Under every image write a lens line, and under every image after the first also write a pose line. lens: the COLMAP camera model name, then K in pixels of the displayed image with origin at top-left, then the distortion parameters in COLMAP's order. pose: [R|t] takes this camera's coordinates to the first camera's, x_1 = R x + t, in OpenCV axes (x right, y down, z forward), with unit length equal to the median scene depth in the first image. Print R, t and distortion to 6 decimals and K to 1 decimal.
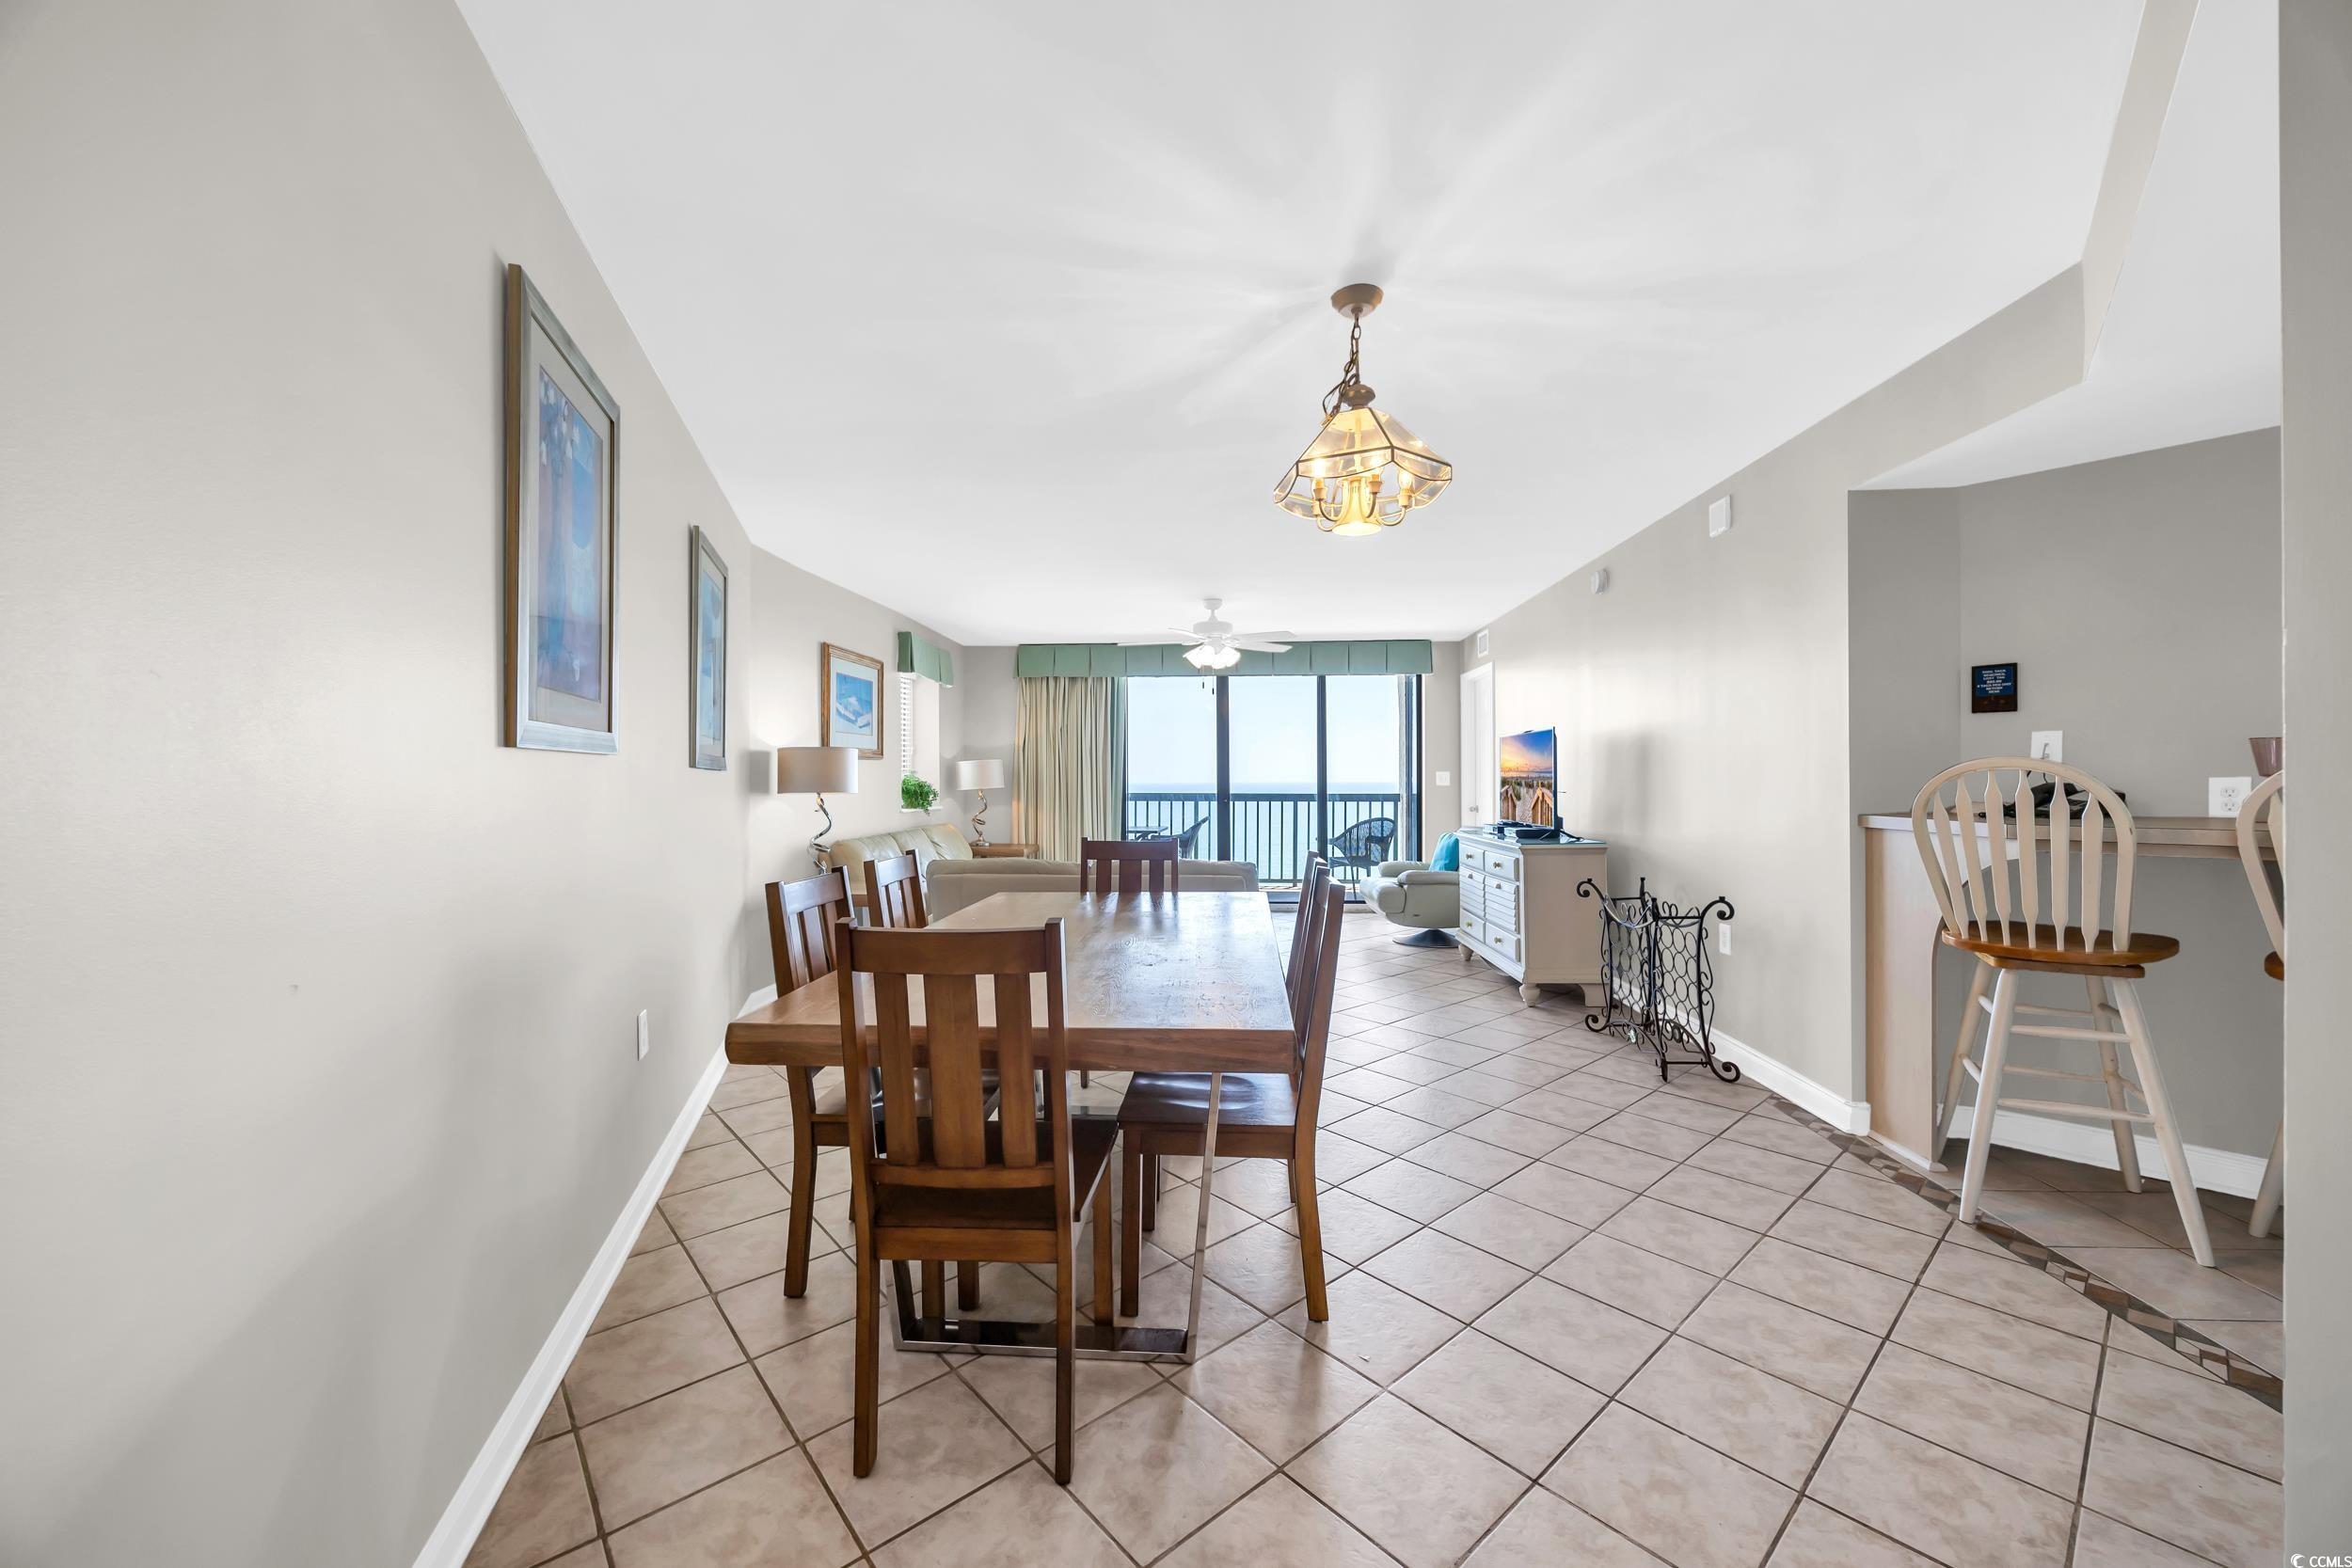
lens RADIAL K [[878.4, 0, 1166.9], [0, 878.4, 779.0], [0, 0, 1]] dist [-0.002884, -0.000005]
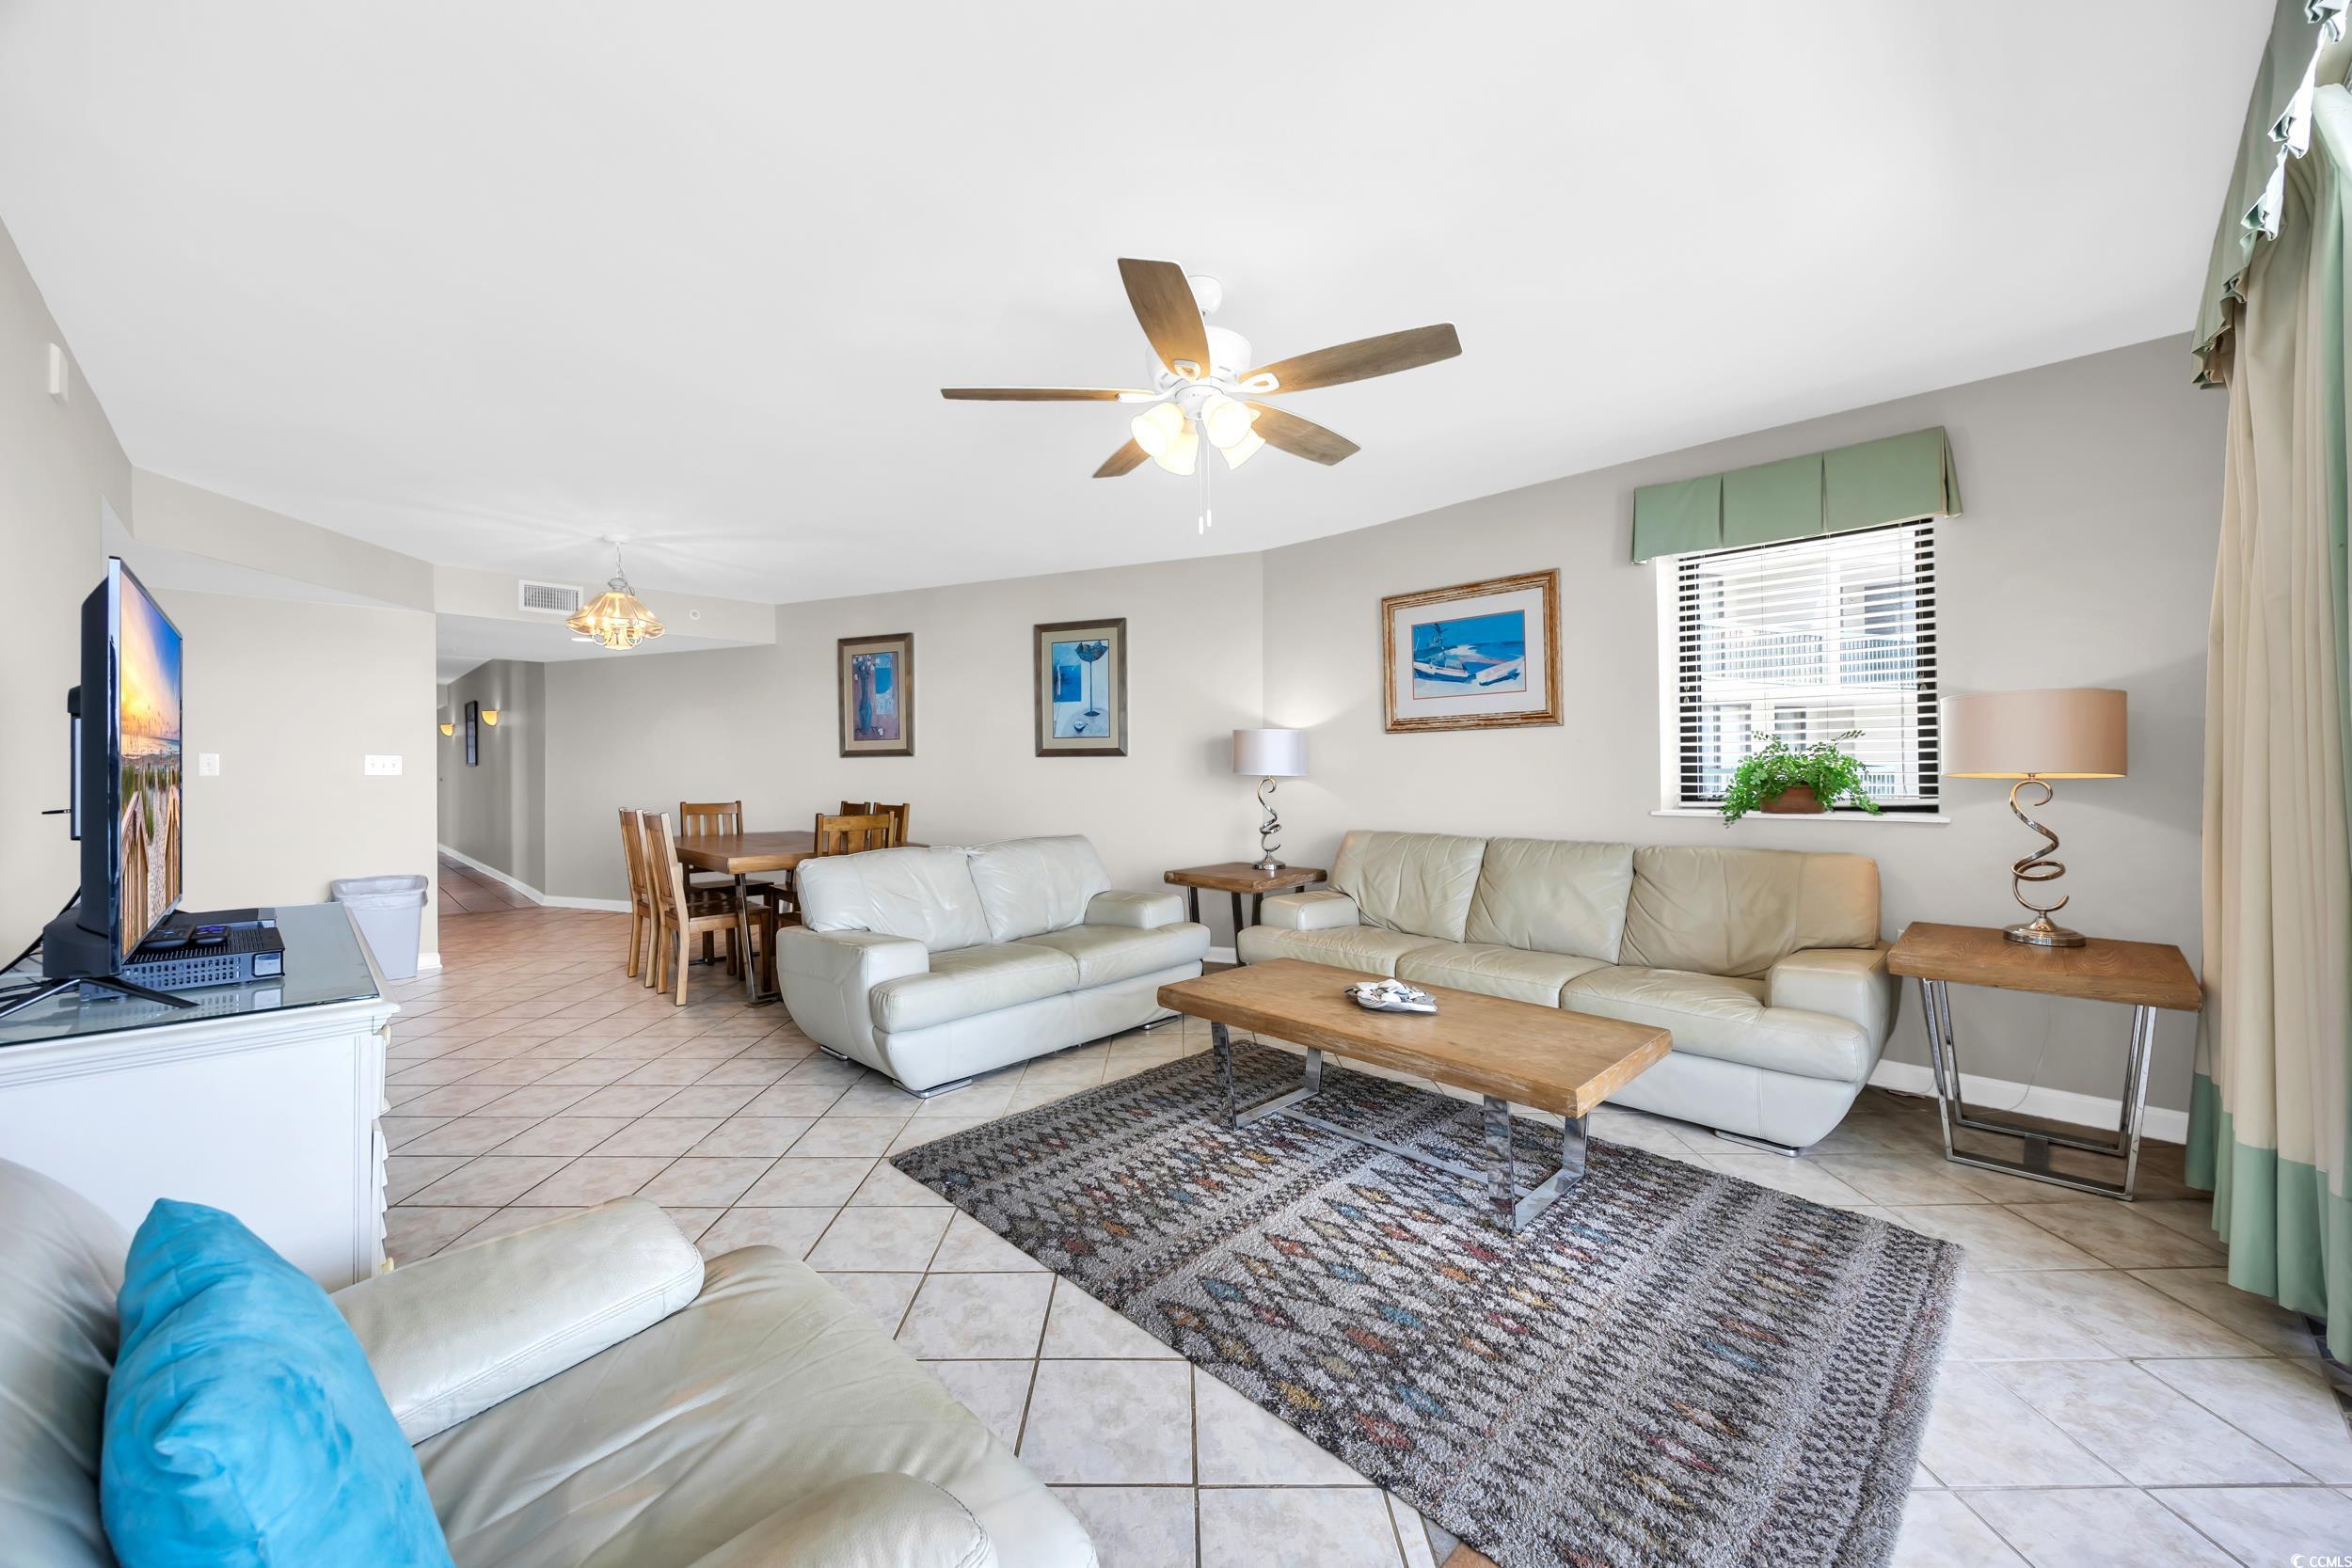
lens RADIAL K [[894.9, 0, 1174.3], [0, 894.9, 767.9], [0, 0, 1]] dist [-0.000468, 0.000081]
pose [[-0.657973, 0.008206, -0.752997, 0.307291], [0.011504, 0.999933, 0.000844, 0.004735], [0.752954, -0.008107, -0.658023, 1.093619]]
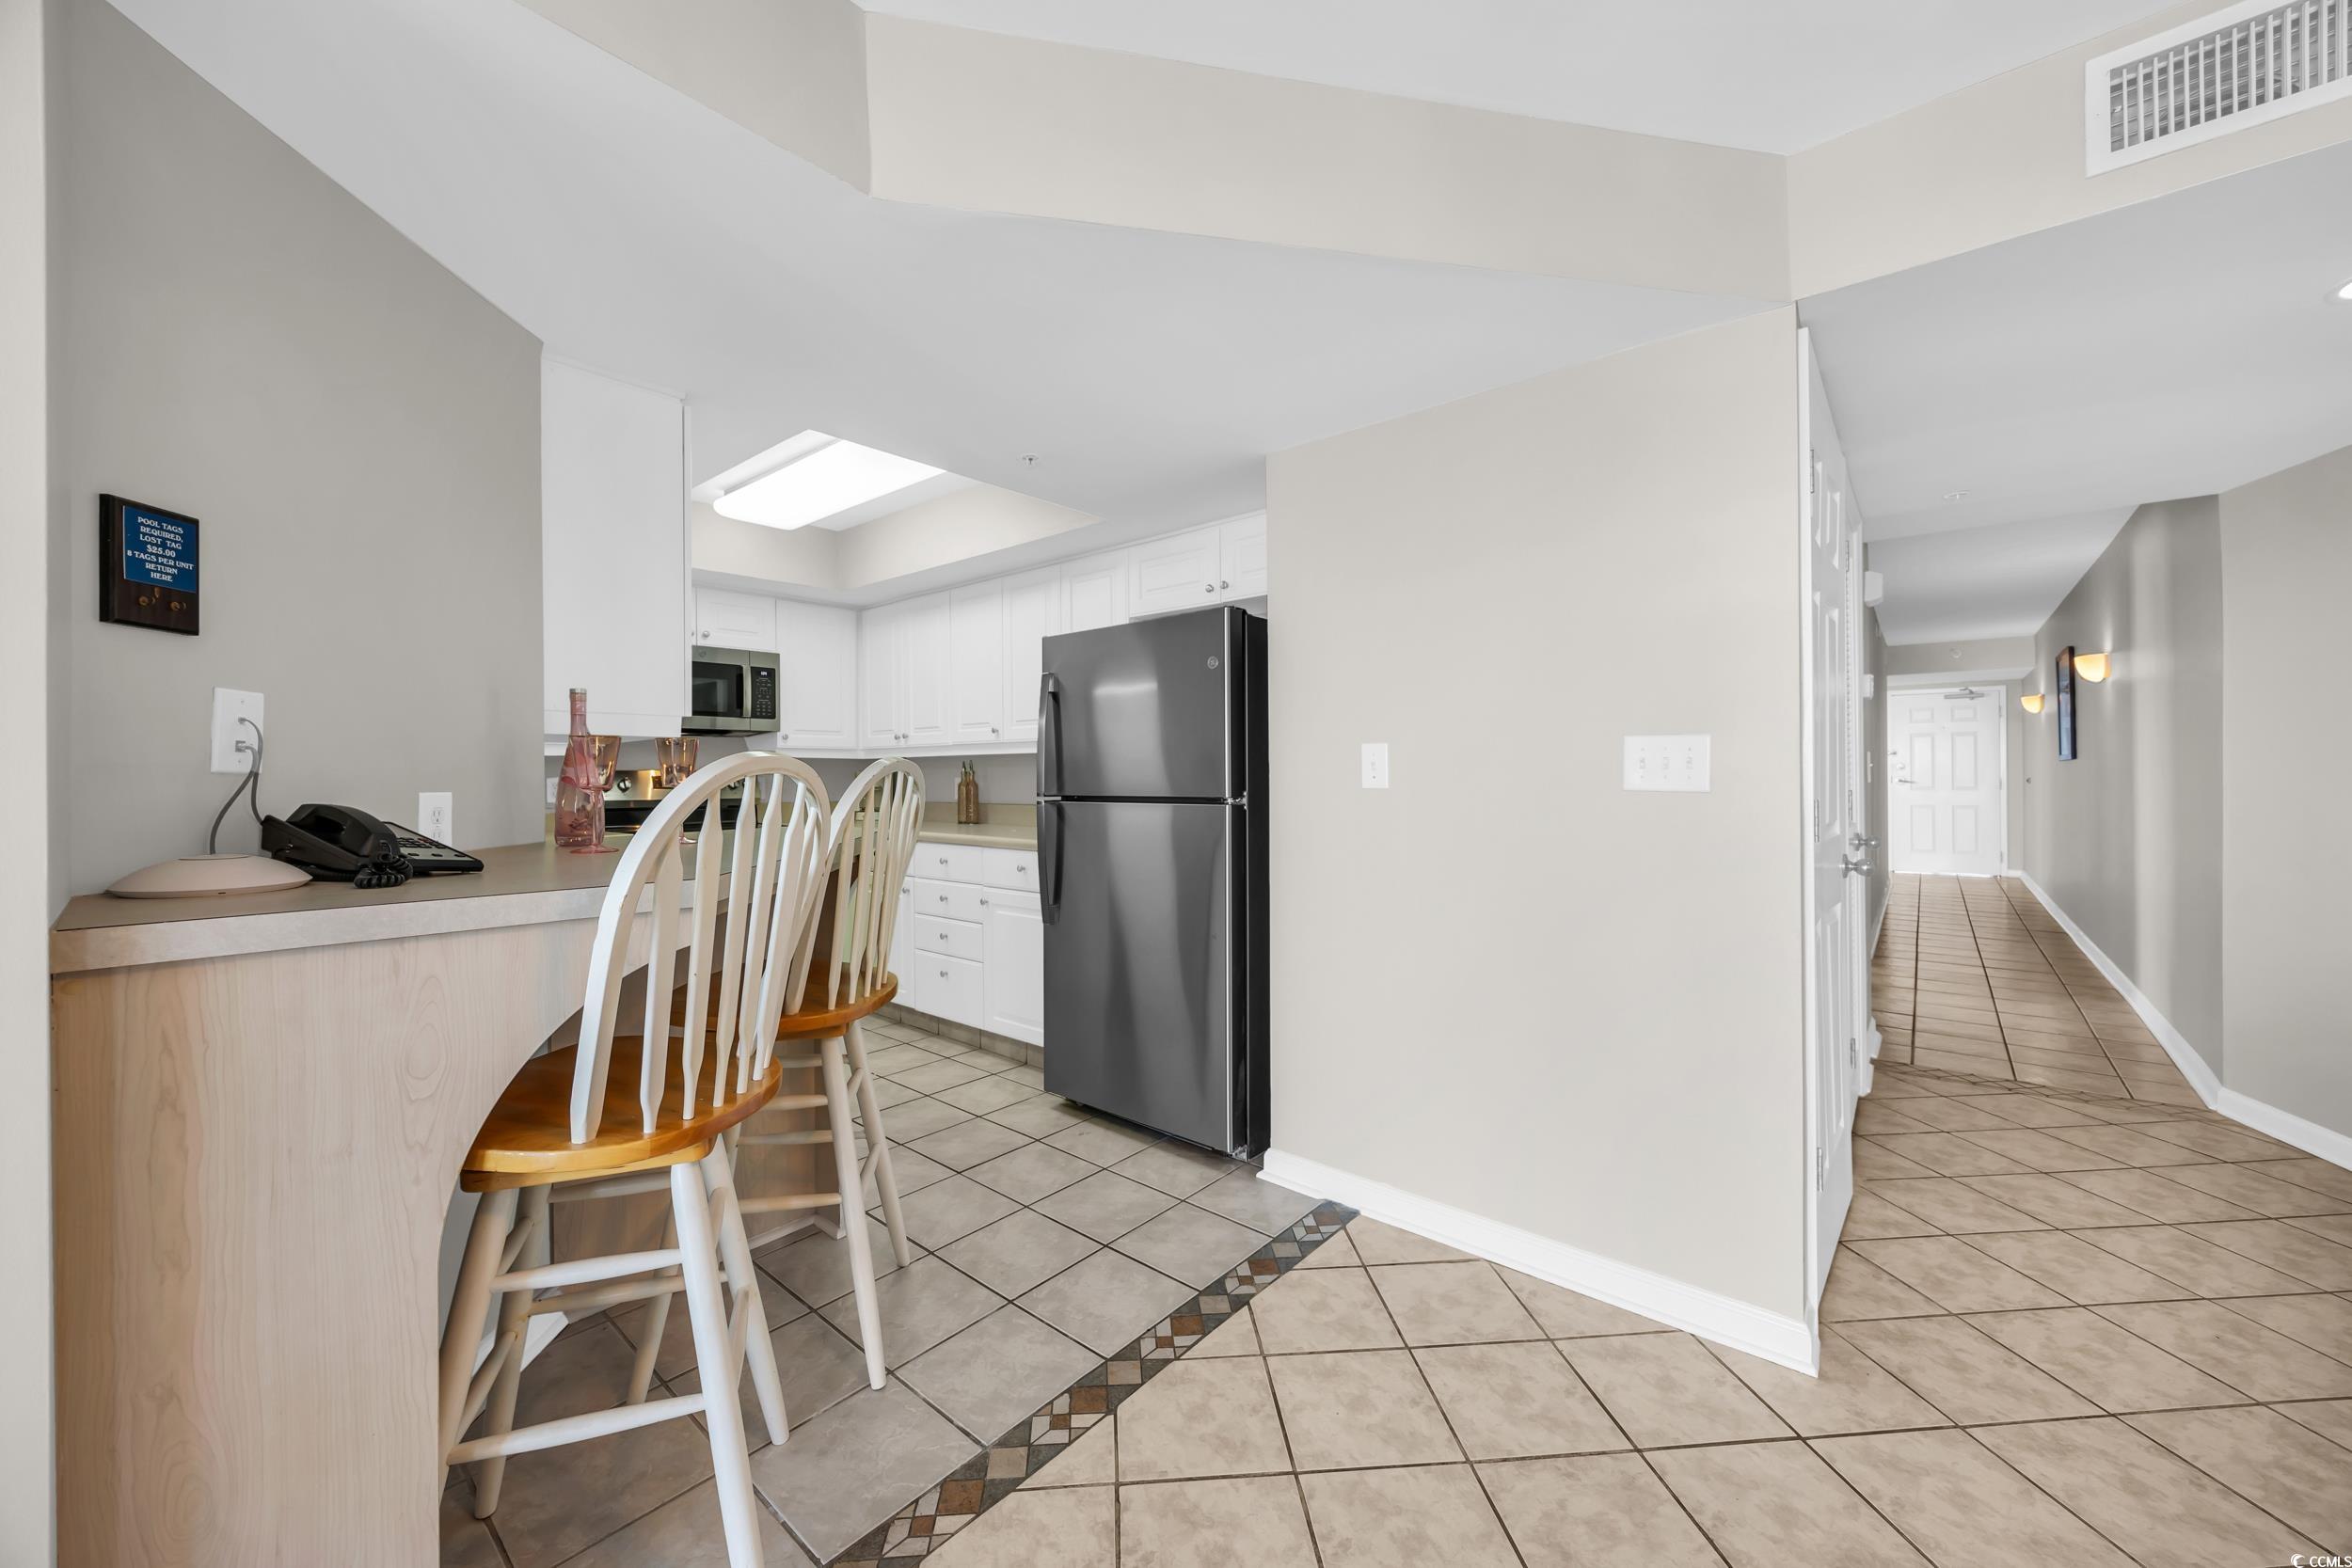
lens RADIAL K [[878.4, 0, 1166.9], [0, 878.4, 779.0], [0, 0, 1]] dist [-0.002884, -0.000005]
pose [[-0.800888, 0.013609, 0.598659, 0.141793], [0.013929, 0.999895, -0.004096, -0.000540], [-0.598652, 0.005059, -0.800993, 0.425599]]
